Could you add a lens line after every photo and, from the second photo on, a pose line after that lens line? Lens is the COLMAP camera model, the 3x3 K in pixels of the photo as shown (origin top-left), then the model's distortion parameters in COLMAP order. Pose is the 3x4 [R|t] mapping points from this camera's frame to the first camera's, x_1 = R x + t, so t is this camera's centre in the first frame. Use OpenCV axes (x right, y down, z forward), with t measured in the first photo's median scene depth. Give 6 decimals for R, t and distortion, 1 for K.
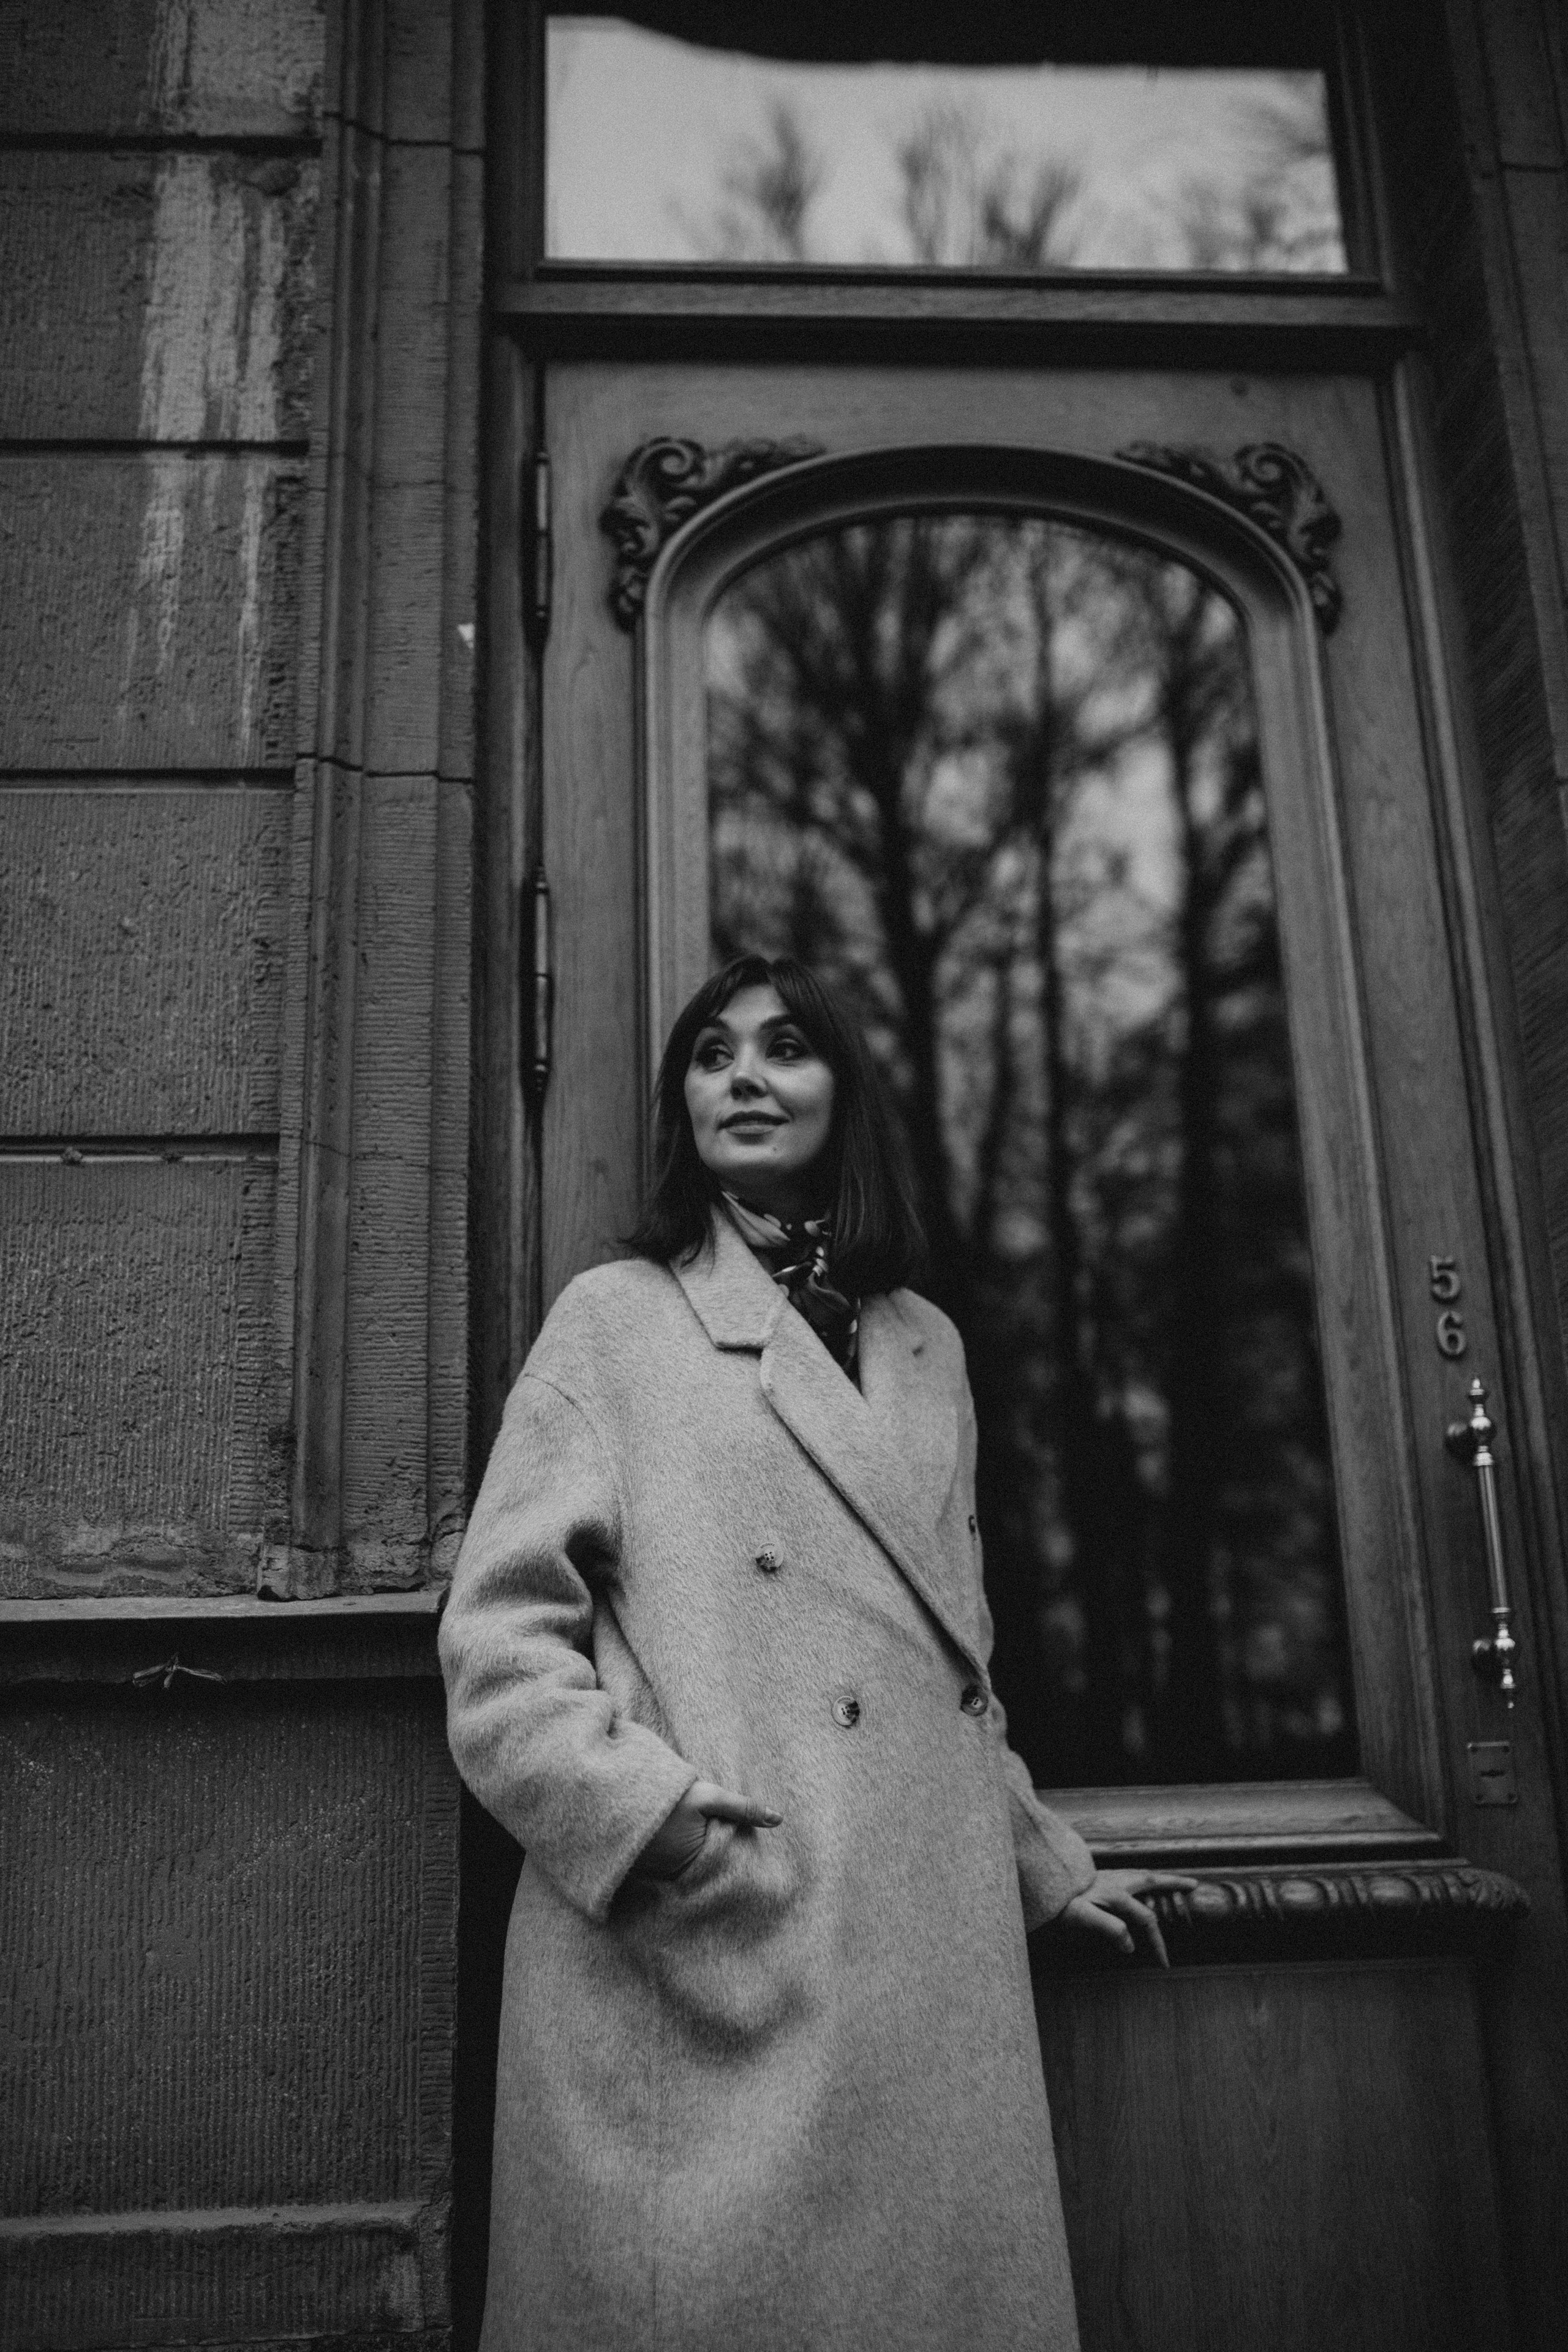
lens RADIAL K [[2239.6, 0, 786.7], [0, 2239.6, 1175.3], [0, 0, 1]] dist [-0.069917, 0.101166]
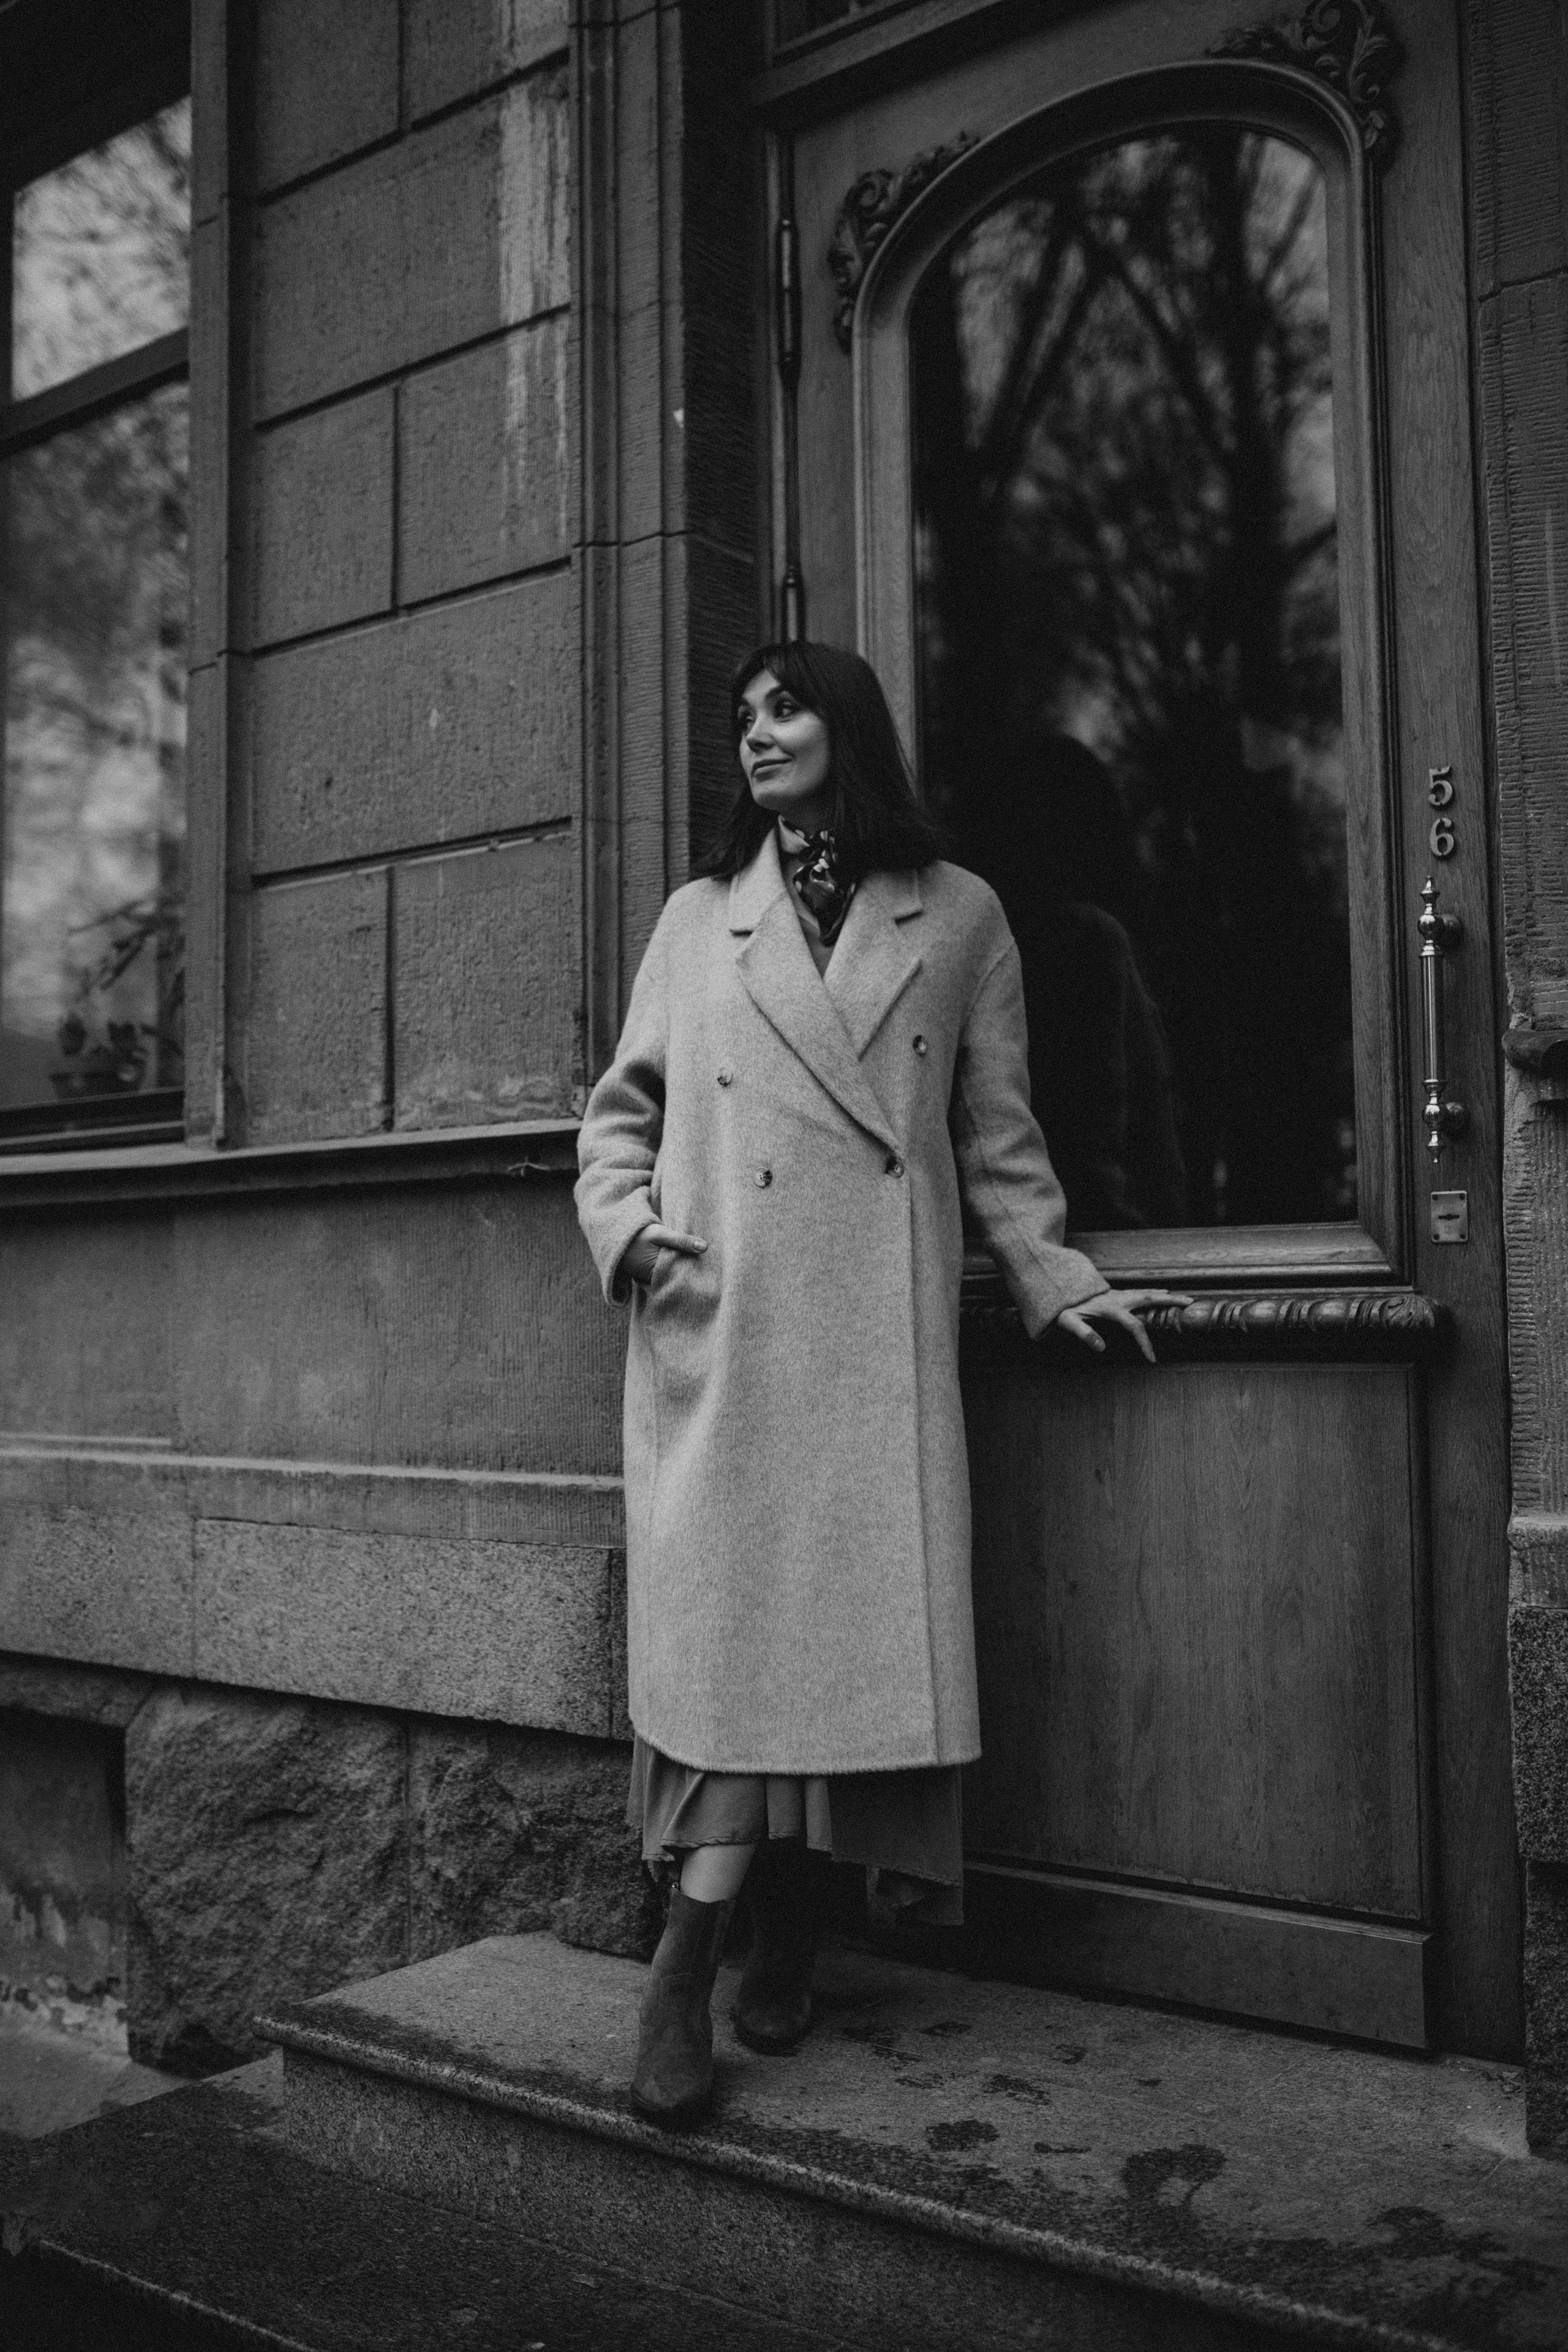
lens RADIAL K [[2239.6, 0, 786.7], [0, 2239.6, 1175.3], [0, 0, 1]] dist [-0.069917, 0.101166]
pose [[0.754017, -0.021237, -0.656512, 0.788133], [0.181276, 0.967390, 0.176905, -0.022578], [0.631346, -0.252399, 0.733278, -0.075200]]
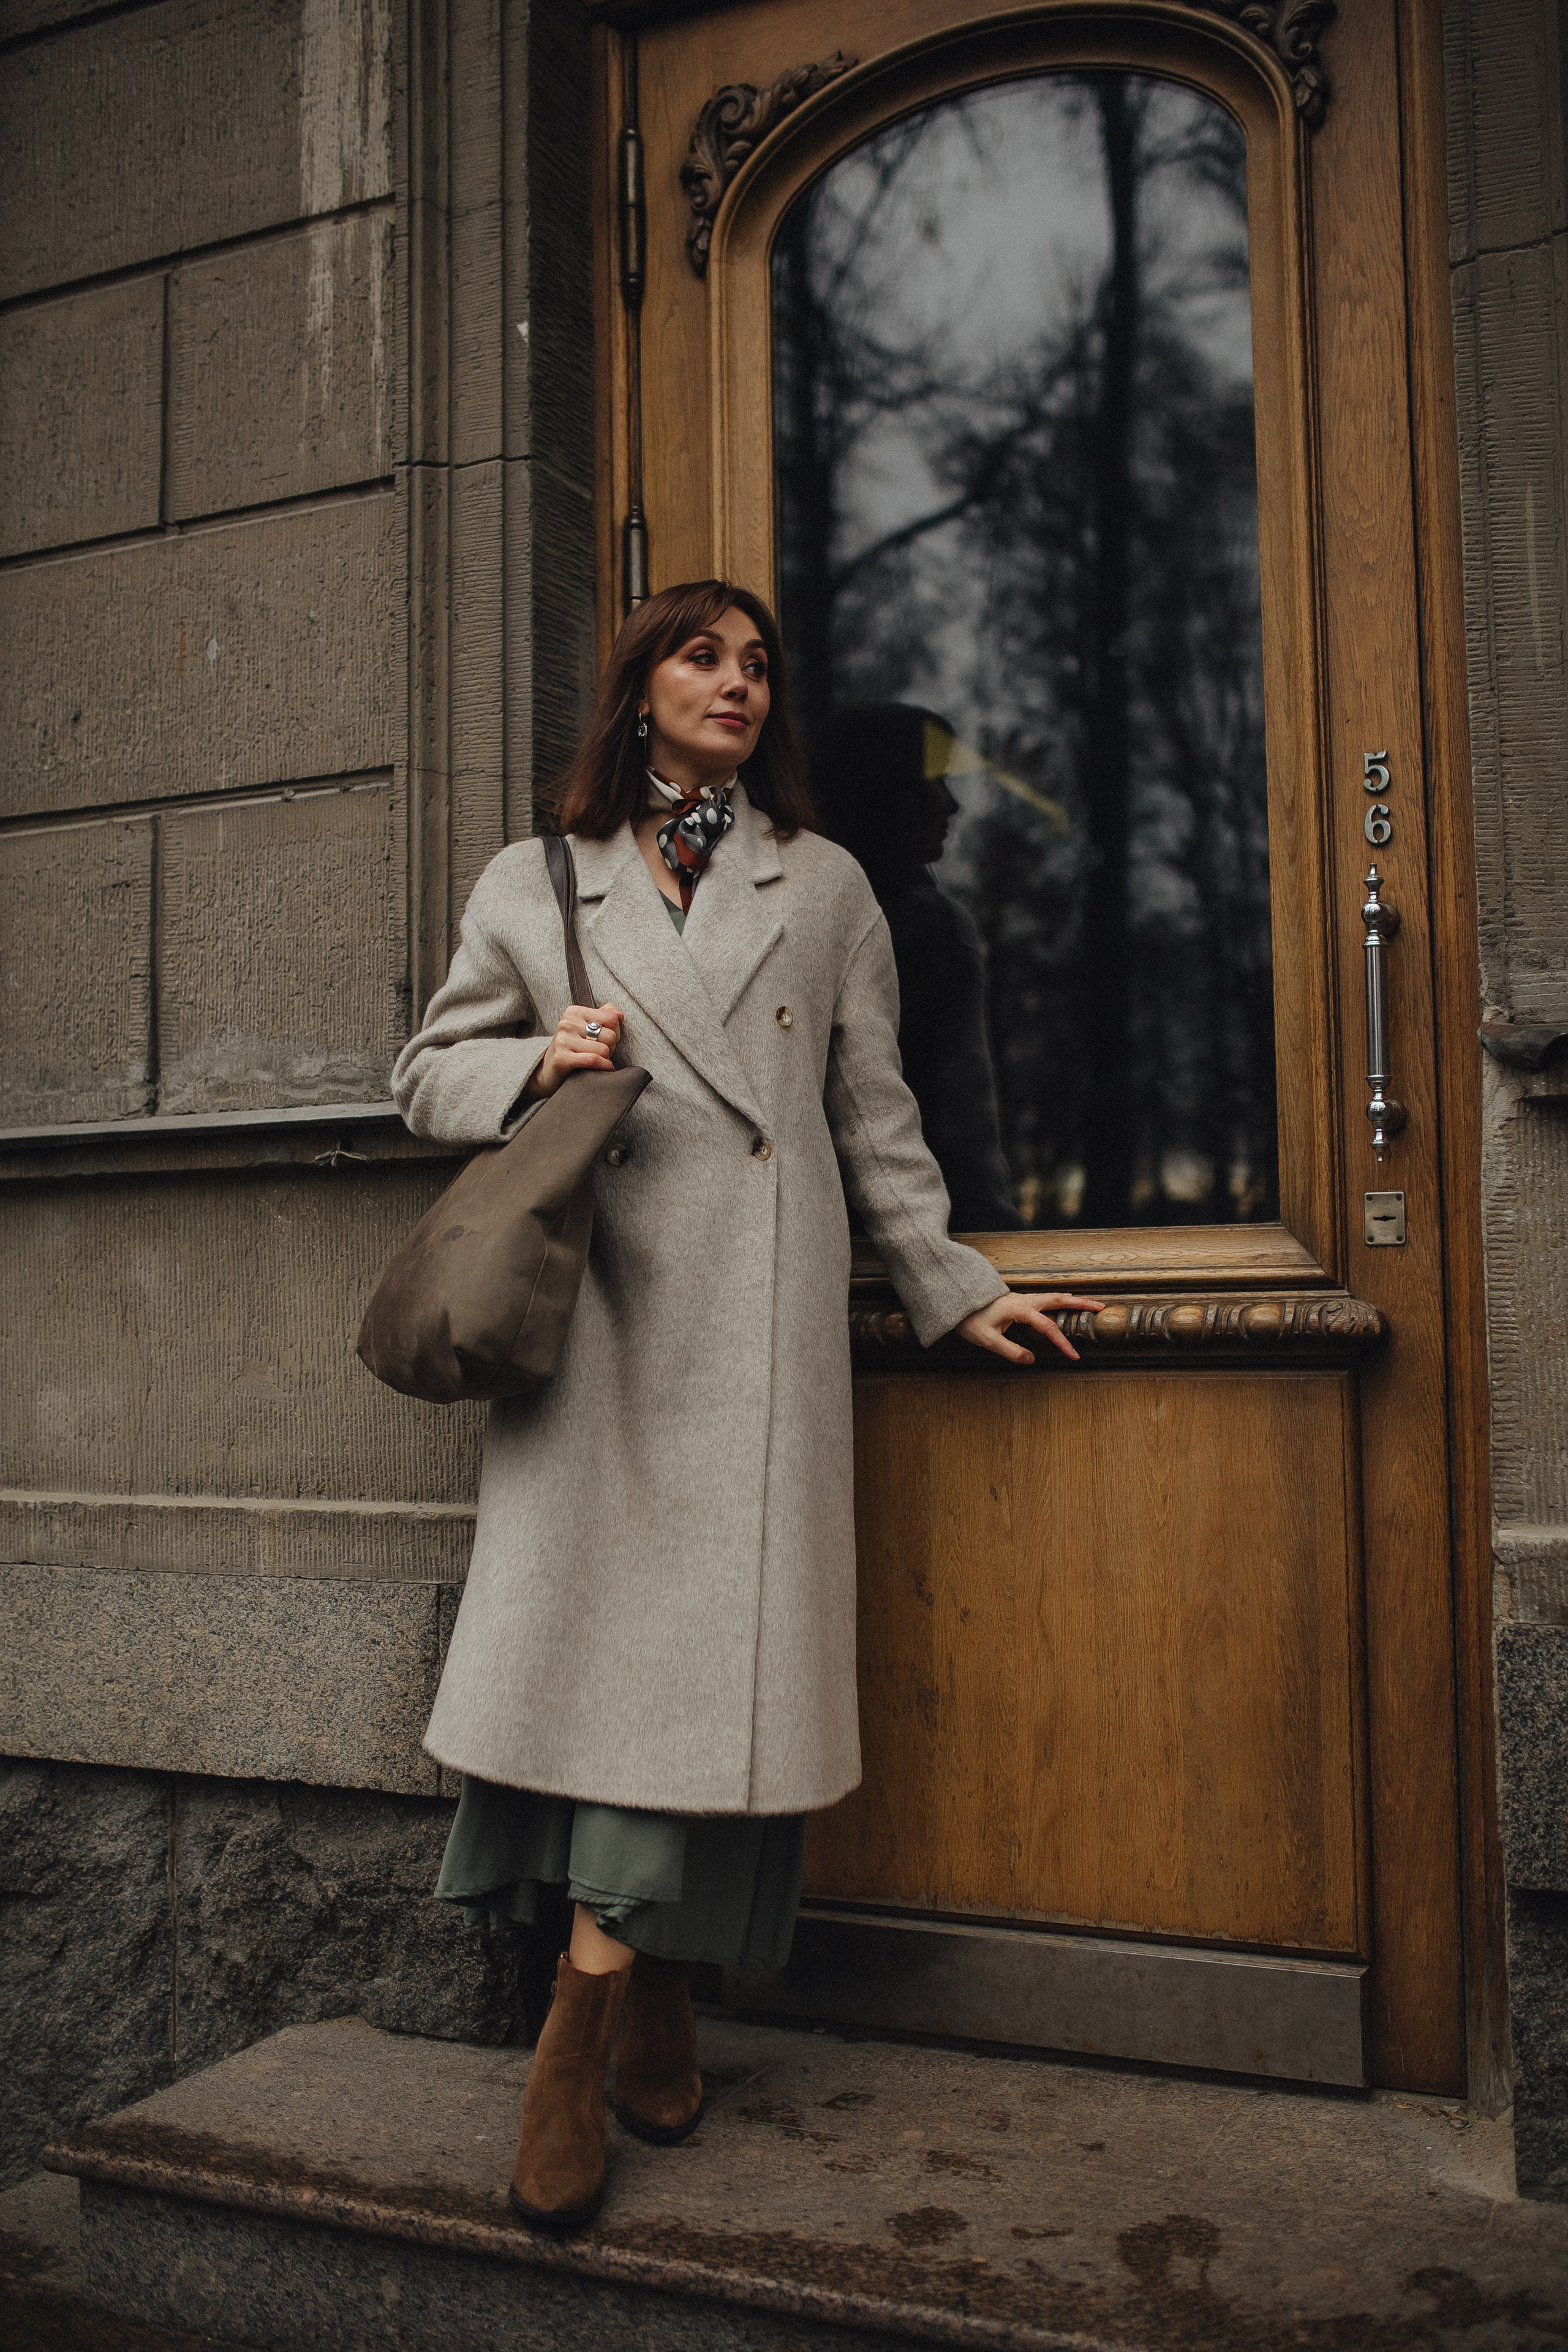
lens RADIAL K [[2239.6, 0, 786.7], [0, 2239.6, 1175.3], [0, 0, 1]] dist [-0.069917, 0.101166]
pose [[0.877802, -0.014166, -0.478815, 0.565846], [0.127821, 0.970247, 0.205627, -0.022549], [0.461656, -0.241703, 0.853495, -0.097333]]
